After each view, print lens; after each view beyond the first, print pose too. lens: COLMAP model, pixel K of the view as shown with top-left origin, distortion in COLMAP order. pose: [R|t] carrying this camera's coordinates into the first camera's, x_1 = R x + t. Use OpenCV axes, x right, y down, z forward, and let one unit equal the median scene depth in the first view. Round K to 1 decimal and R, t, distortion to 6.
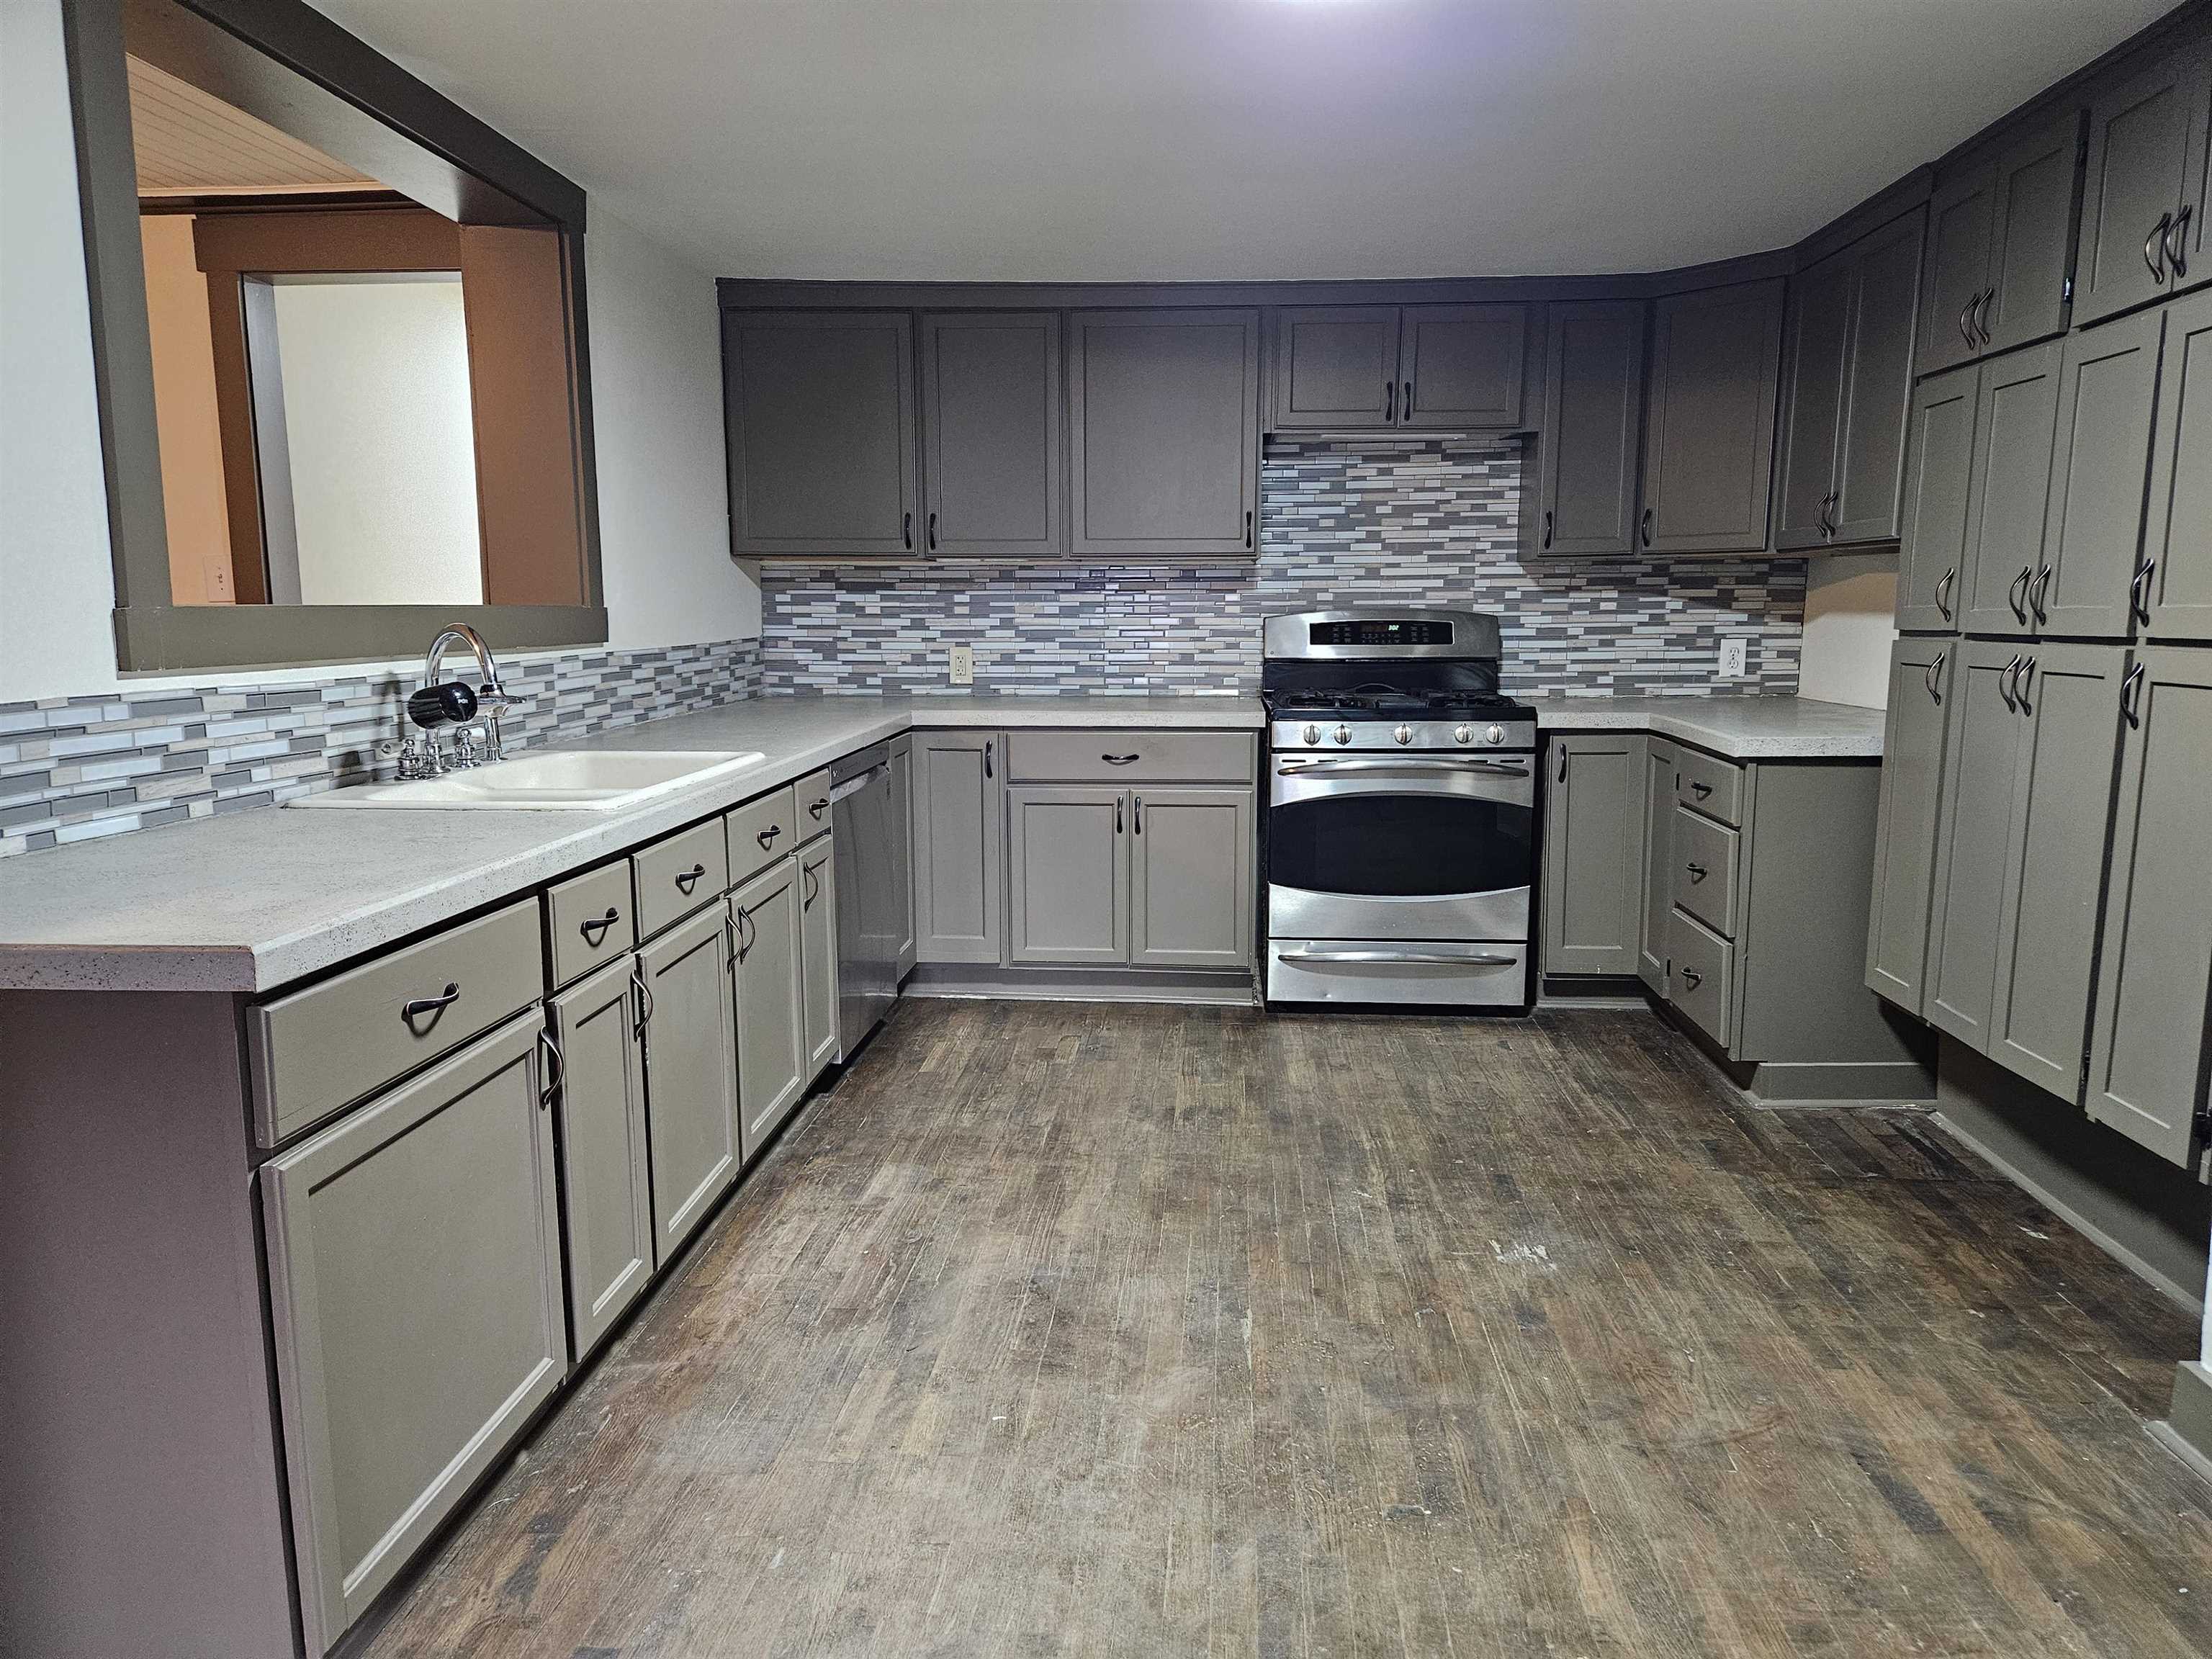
lens RADIAL K [[1468.7, 0, 1085.6], [0, 1468.7, 826.2], [0, 0, 1]] dist [0.047981, -0.035034]
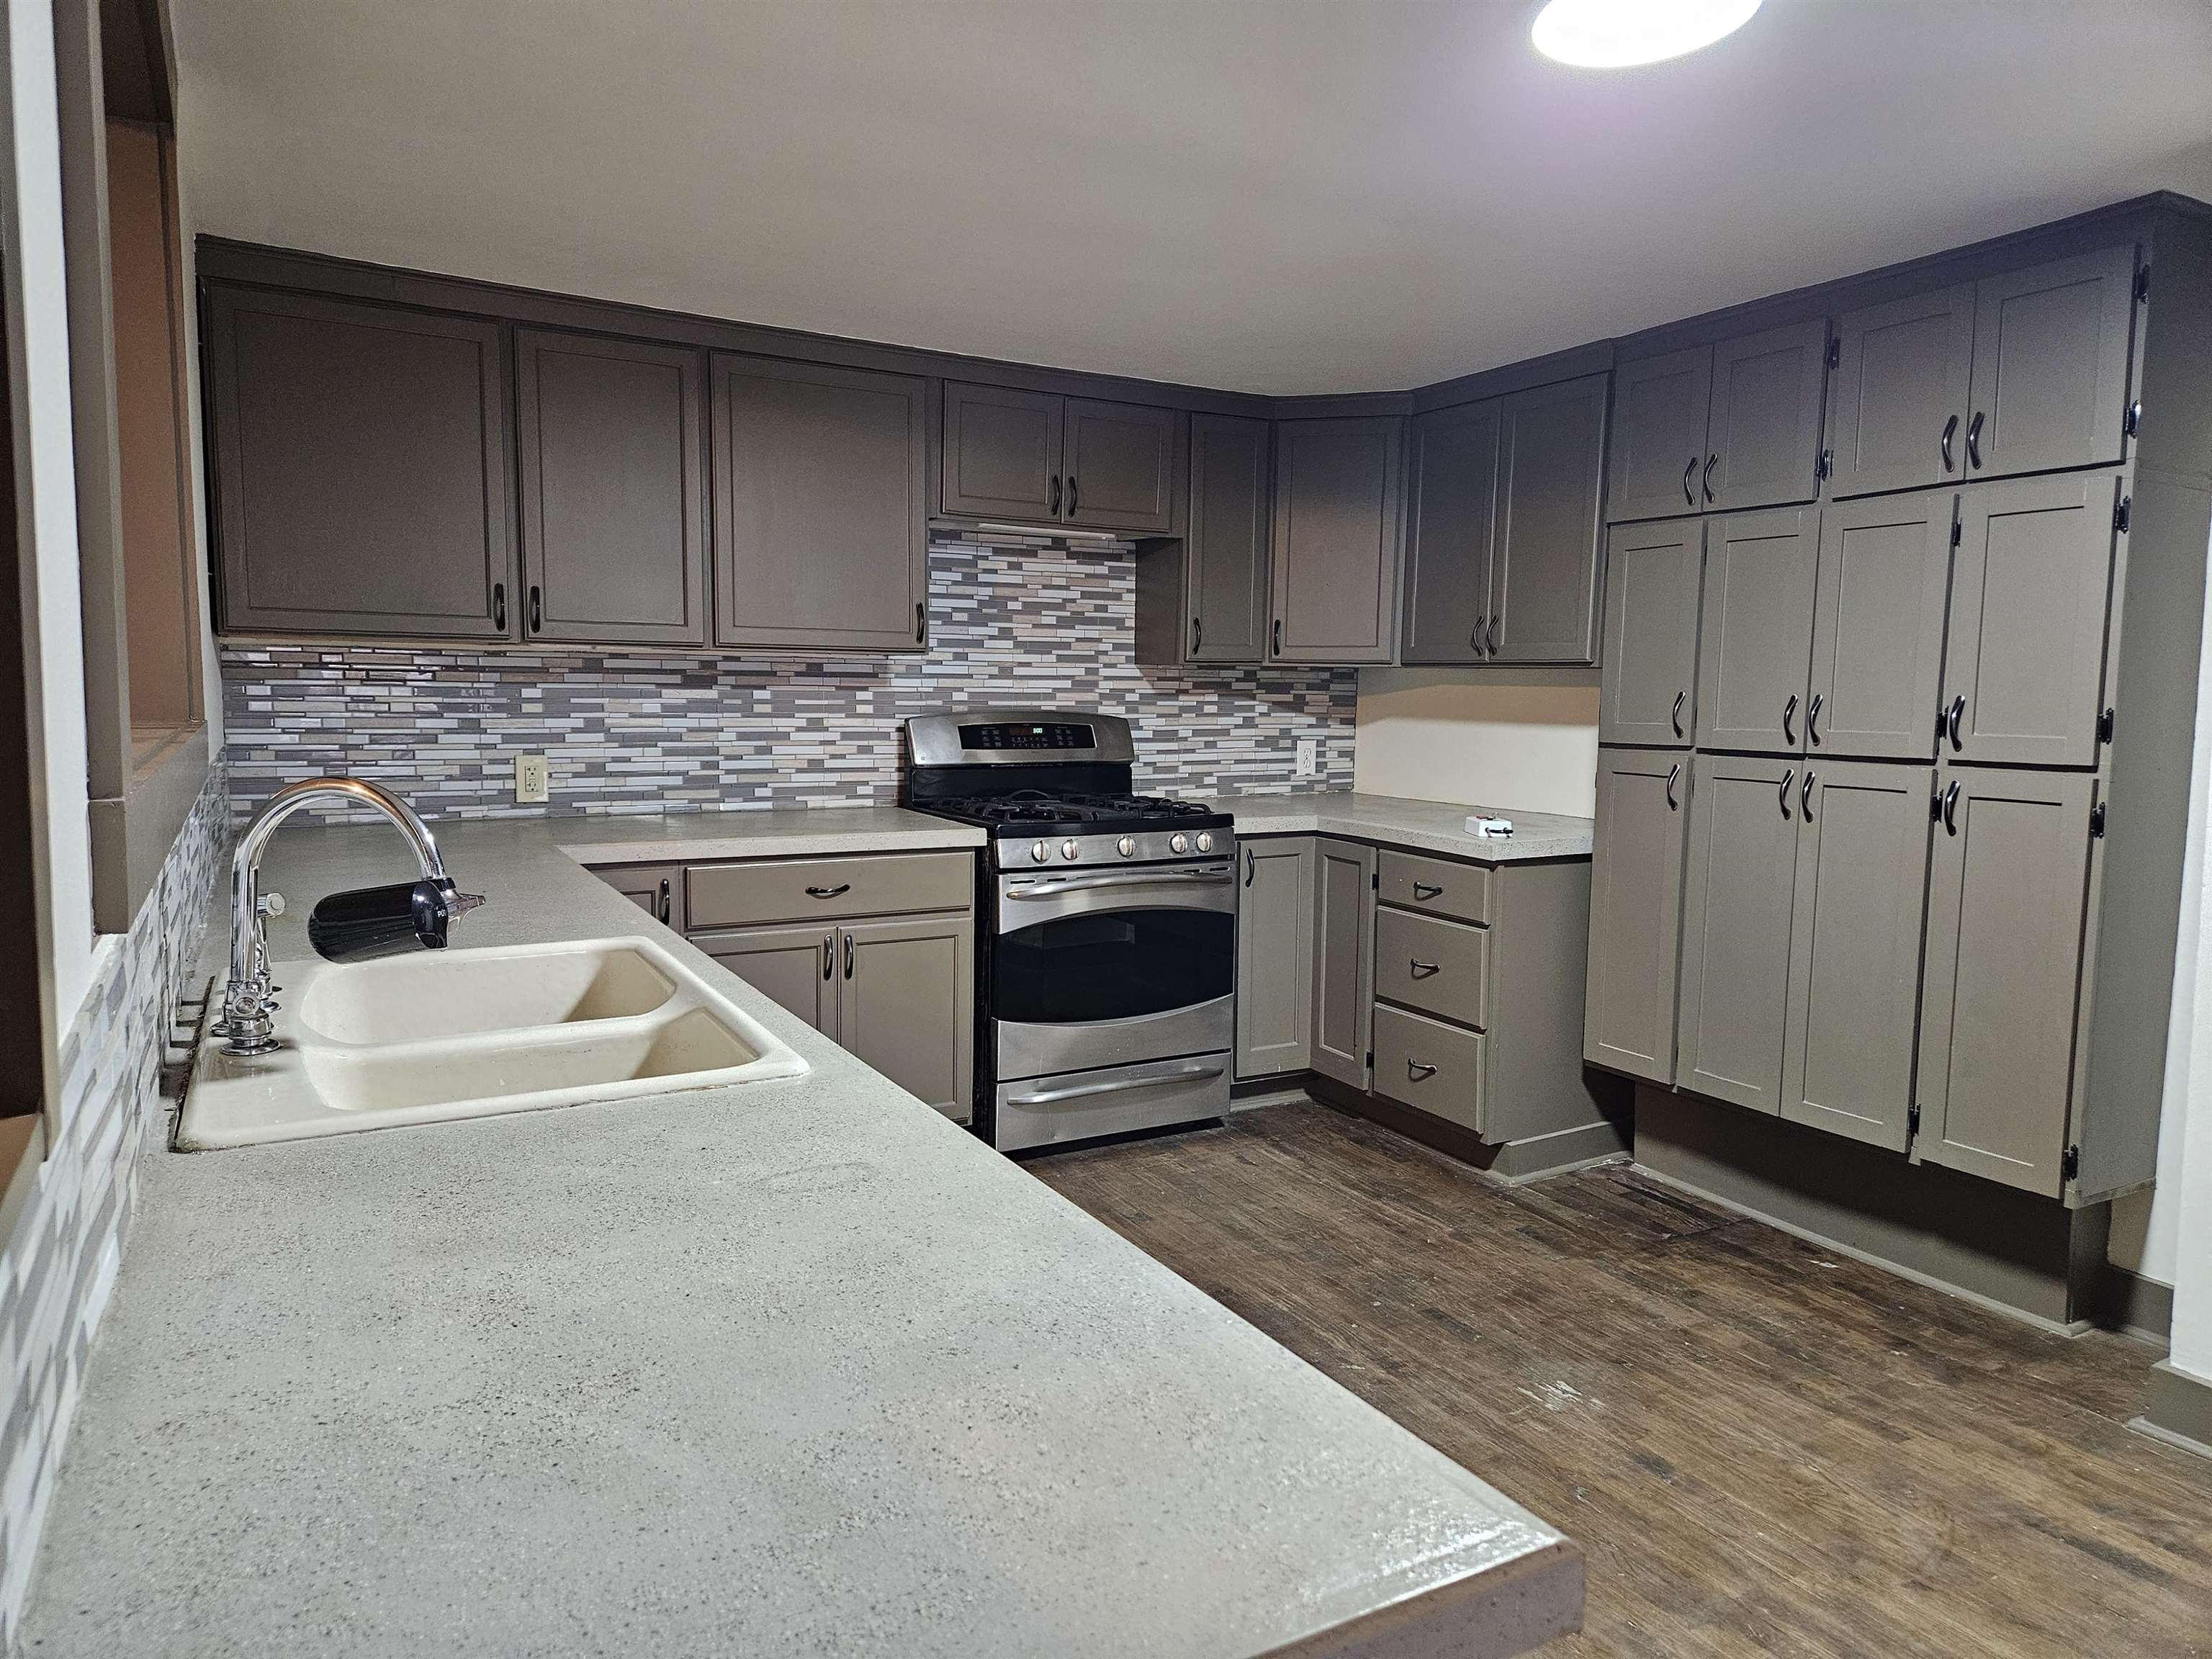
lens RADIAL K [[1468.7, 0, 1100.5], [0, 1468.7, 831.9], [0, 0, 1]] dist [0.047981, -0.035034]
pose [[0.833759, -0.043054, 0.550448, -0.307485], [0.067264, 0.997450, -0.023868, -0.049477], [-0.548016, 0.056925, 0.834528, 0.215715]]
